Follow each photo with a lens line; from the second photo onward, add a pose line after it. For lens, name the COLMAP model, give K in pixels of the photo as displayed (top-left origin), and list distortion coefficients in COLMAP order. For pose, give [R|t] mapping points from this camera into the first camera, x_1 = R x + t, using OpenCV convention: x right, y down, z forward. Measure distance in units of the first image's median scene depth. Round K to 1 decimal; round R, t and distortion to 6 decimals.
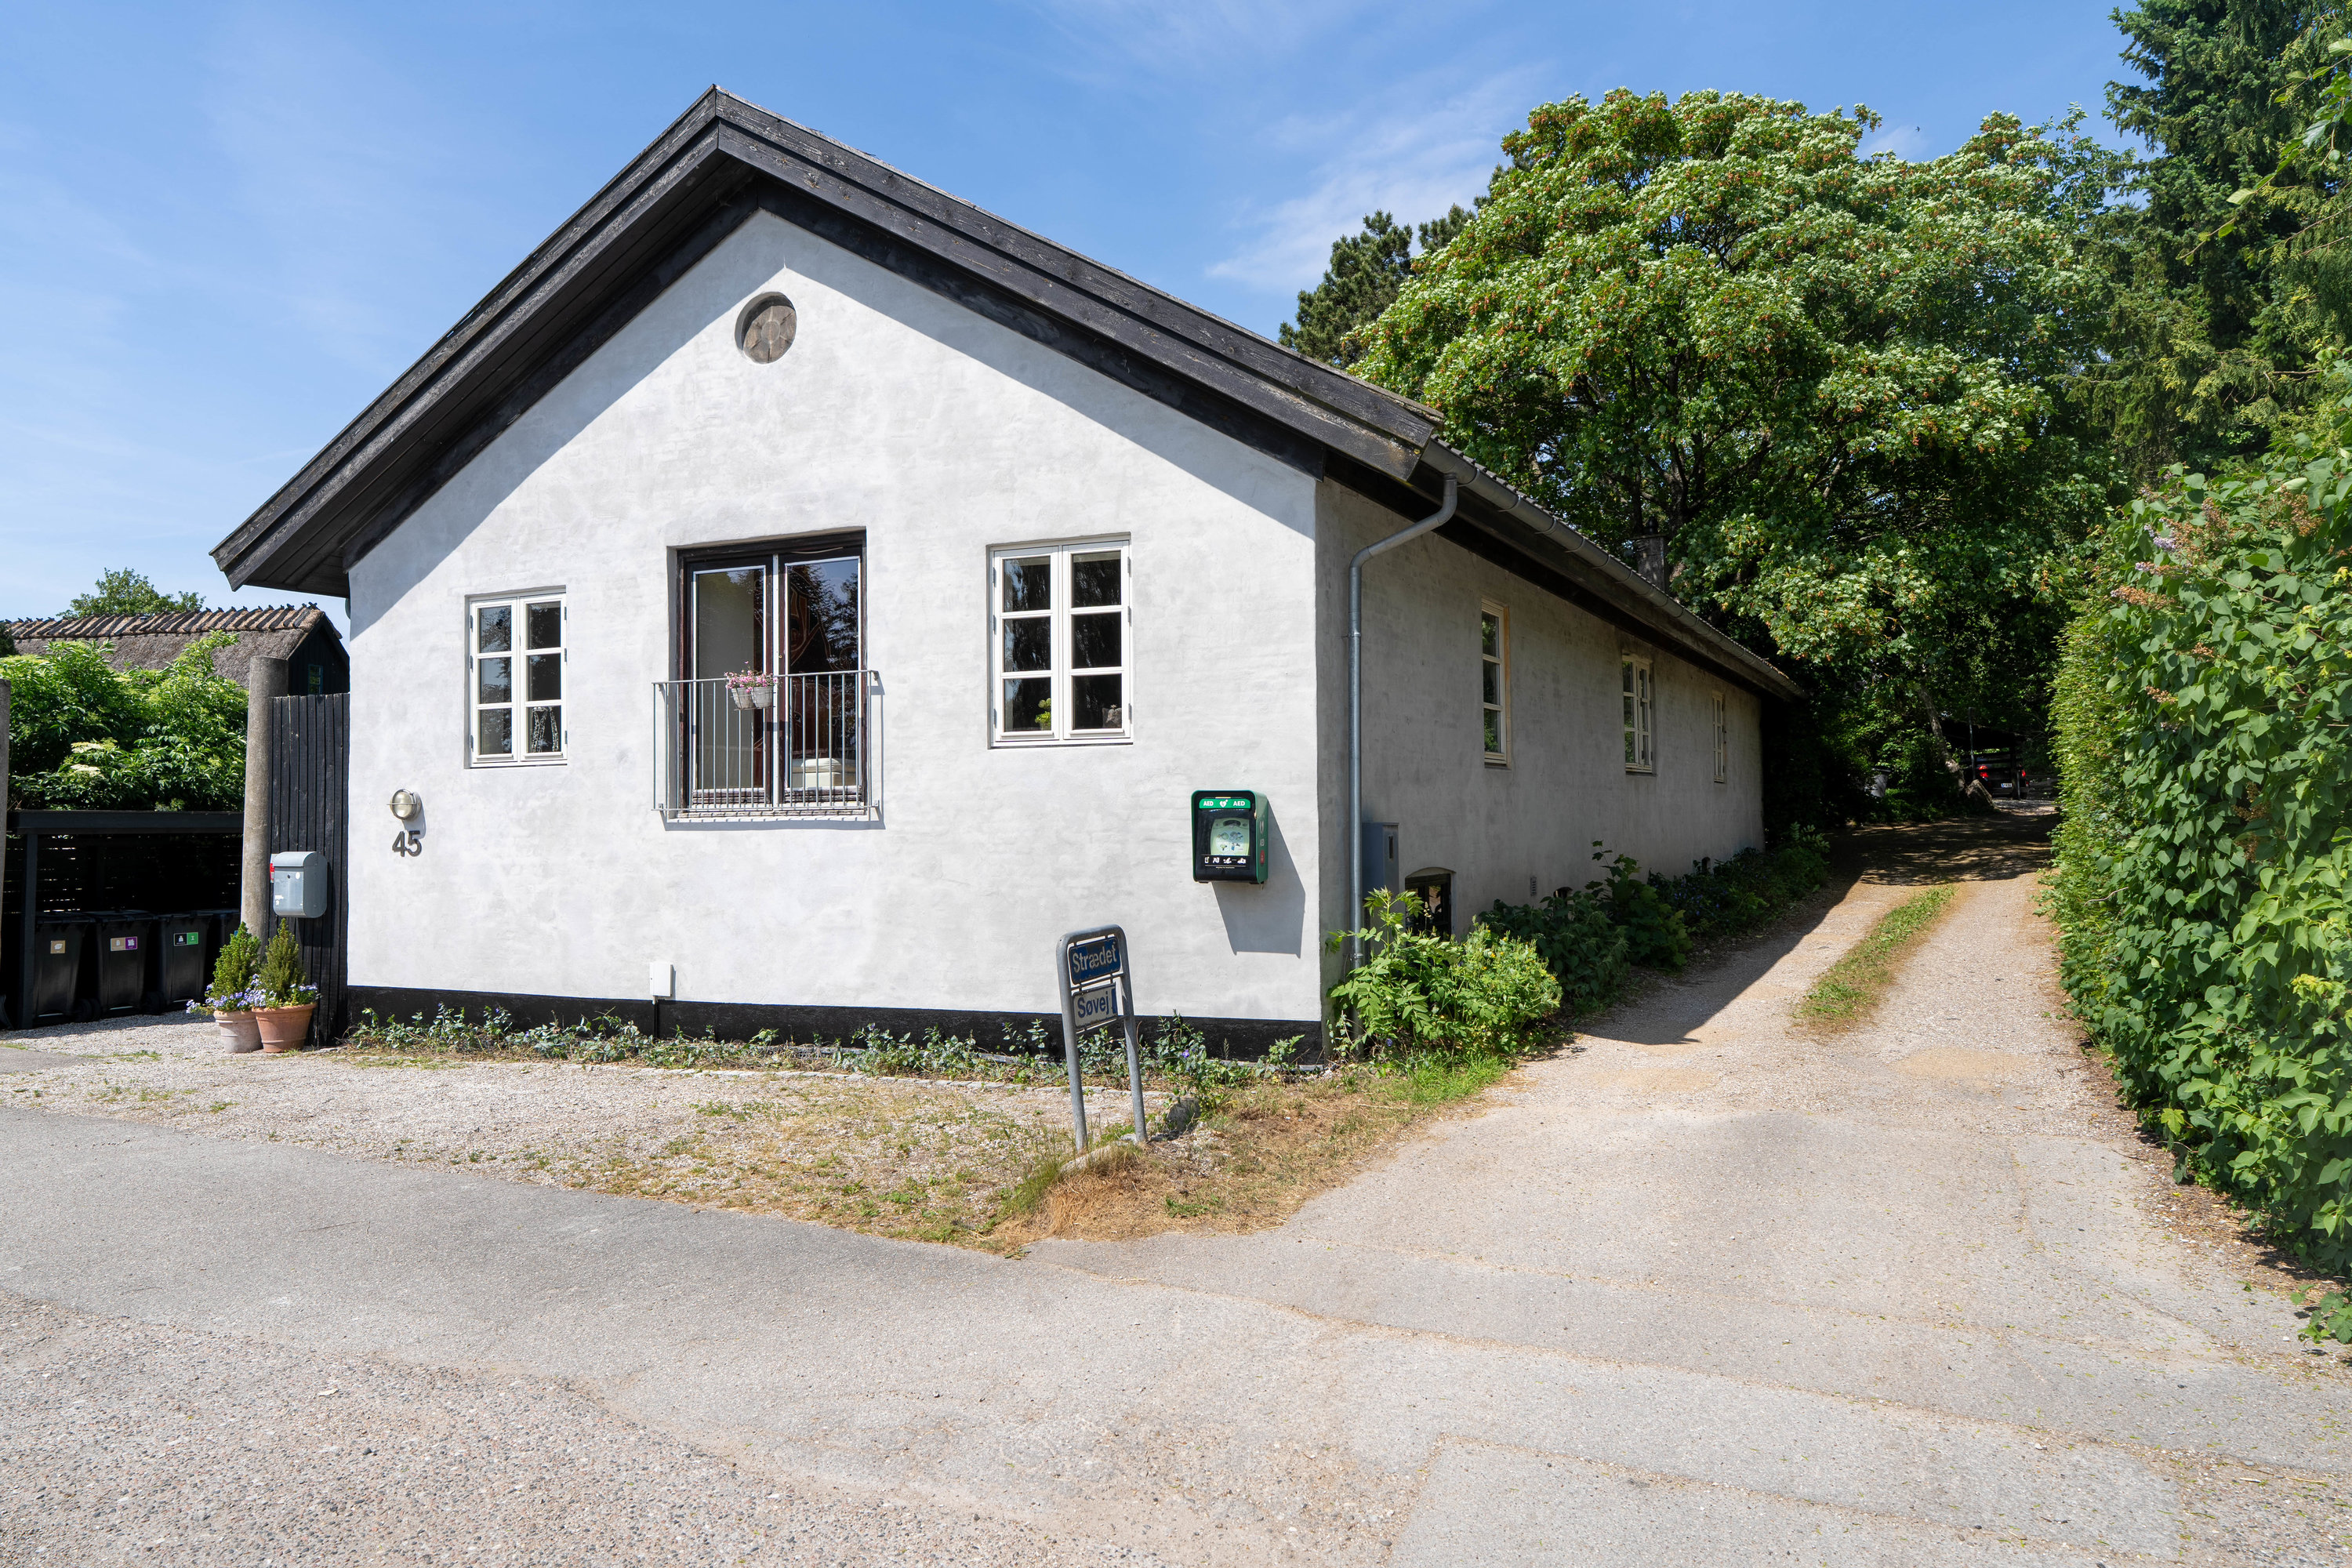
lens RADIAL K [[1323.5, 0, 1177.5], [0, 1323.5, 787.2], [0, 0, 1]] dist [0.003064, 0.000277]
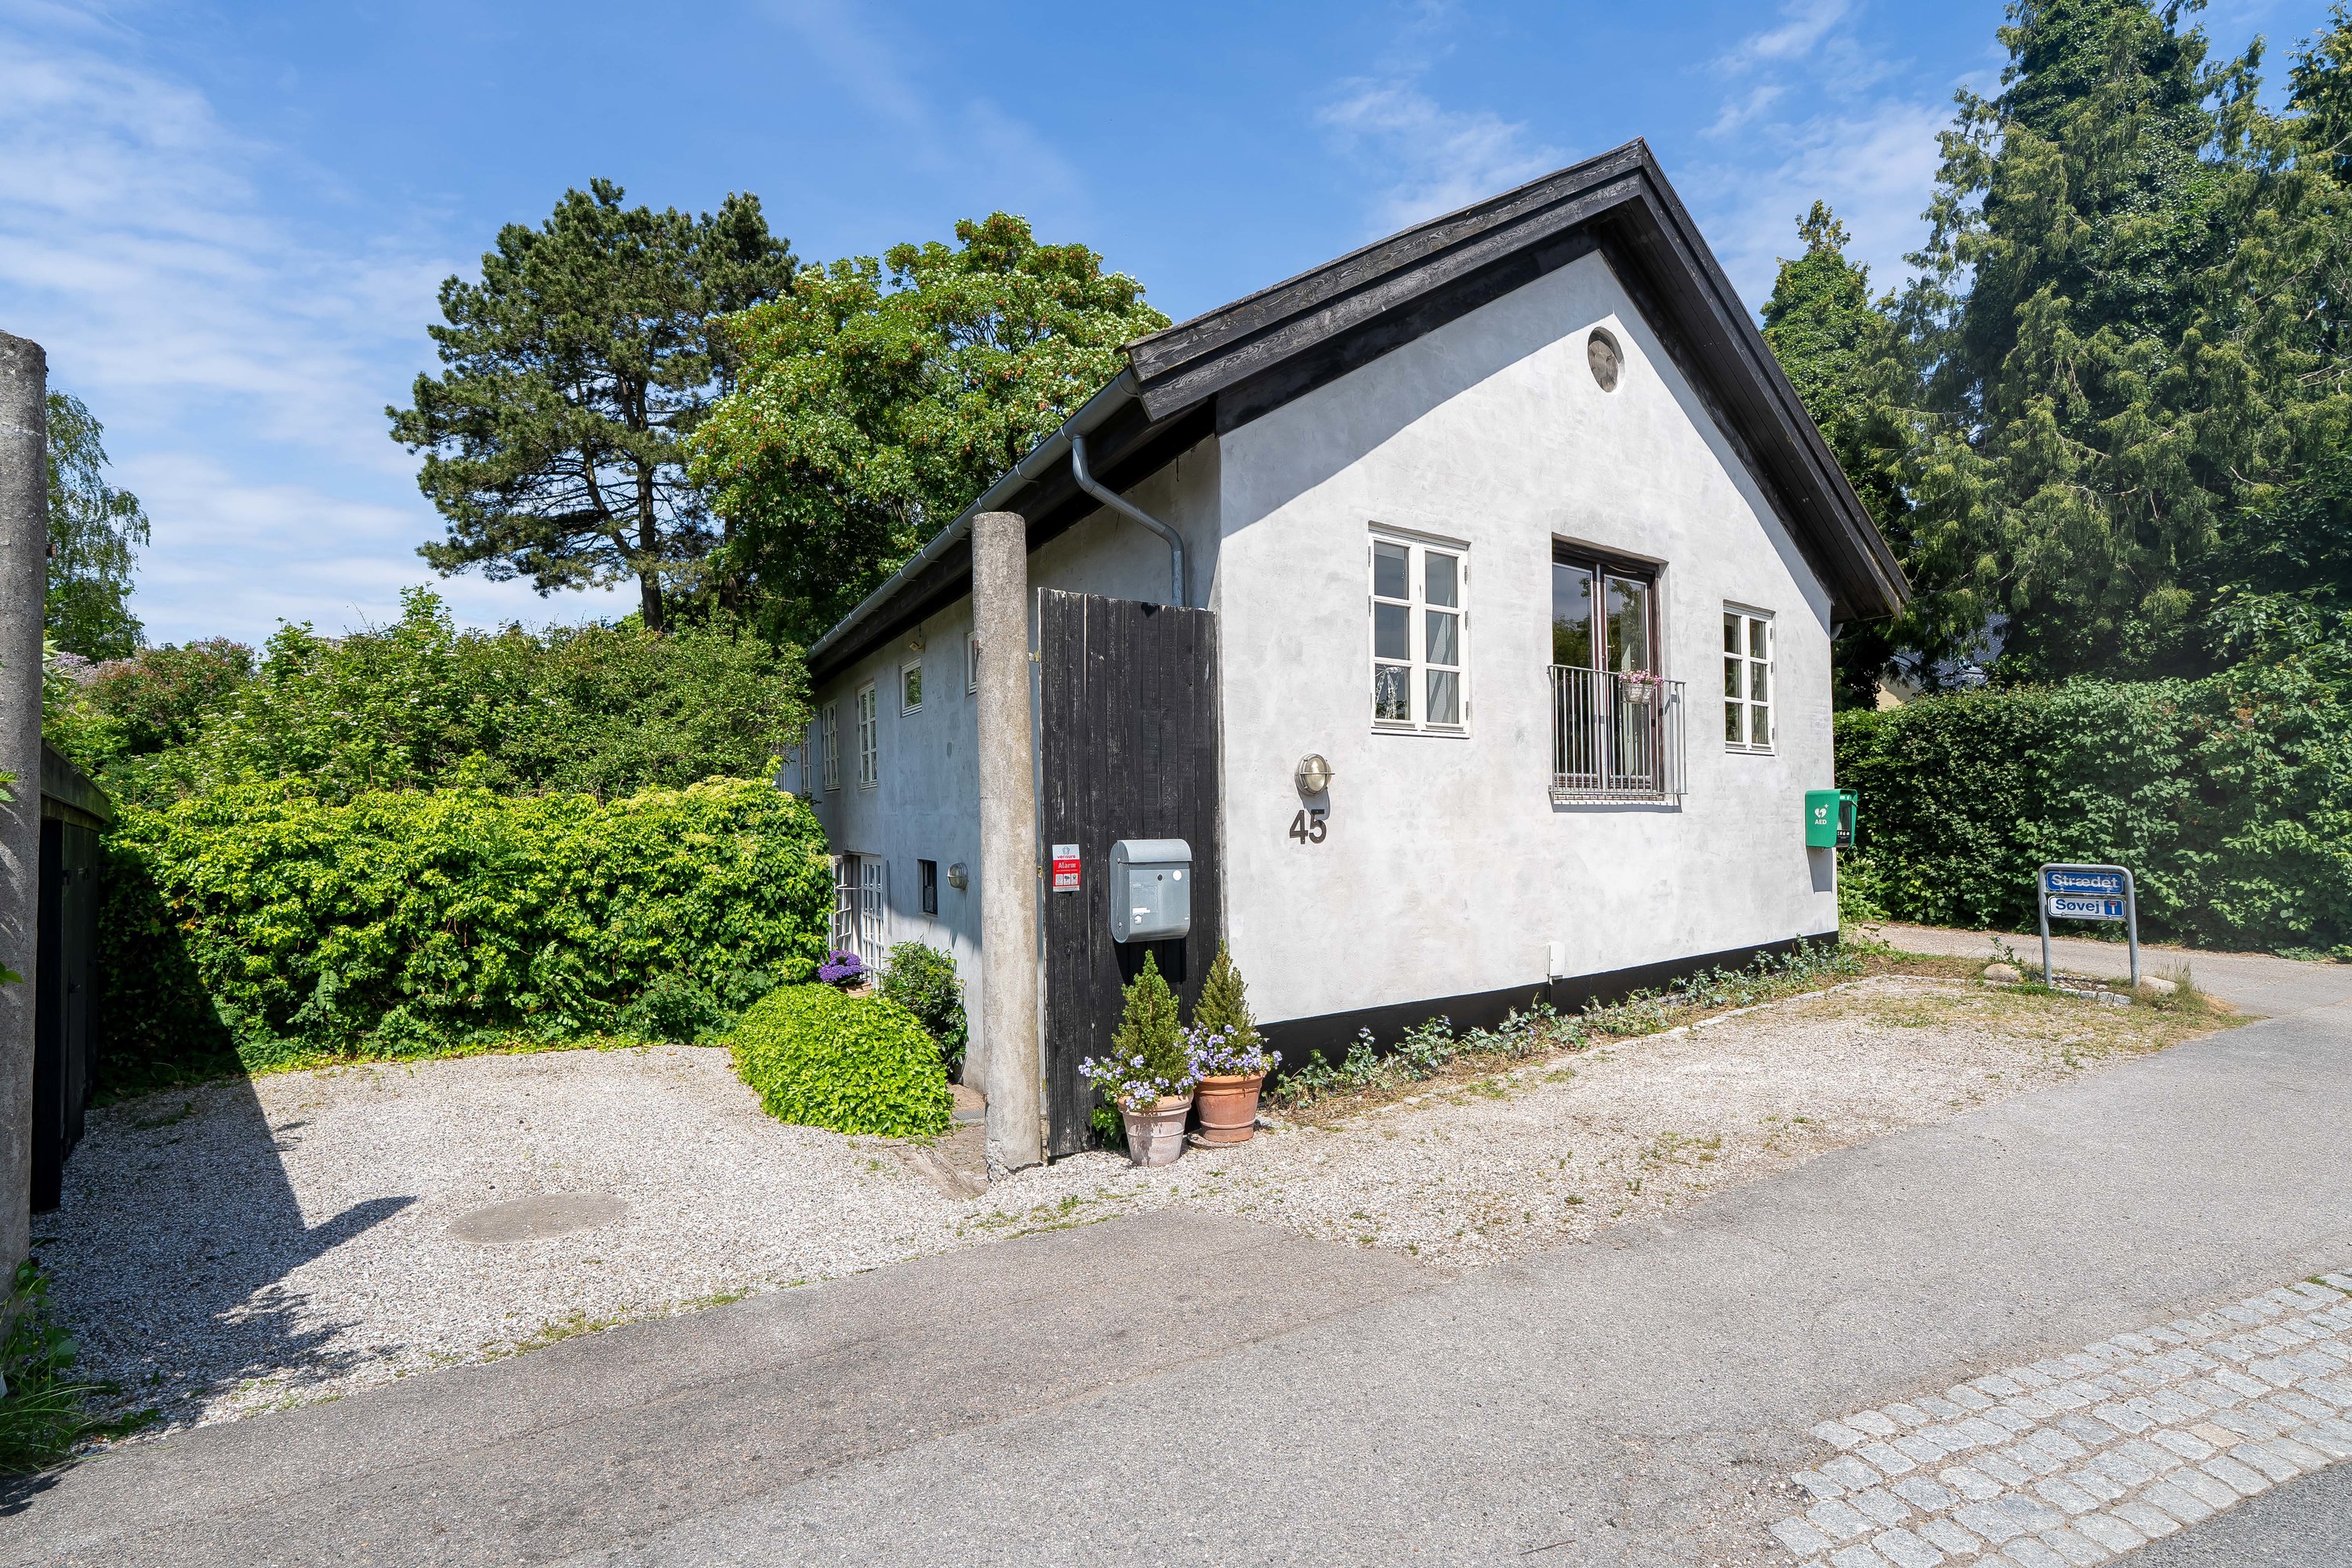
lens RADIAL K [[1252.4, 0, 1177.3], [0, 1252.4, 788.1], [0, 0, 1]] dist [-0.003062, -0.000121]
pose [[0.481417, 0.028312, 0.876034, -1.290425], [-0.024544, 0.999522, -0.018815, 0.037361], [-0.876148, -0.012443, 0.481882, 0.746689]]
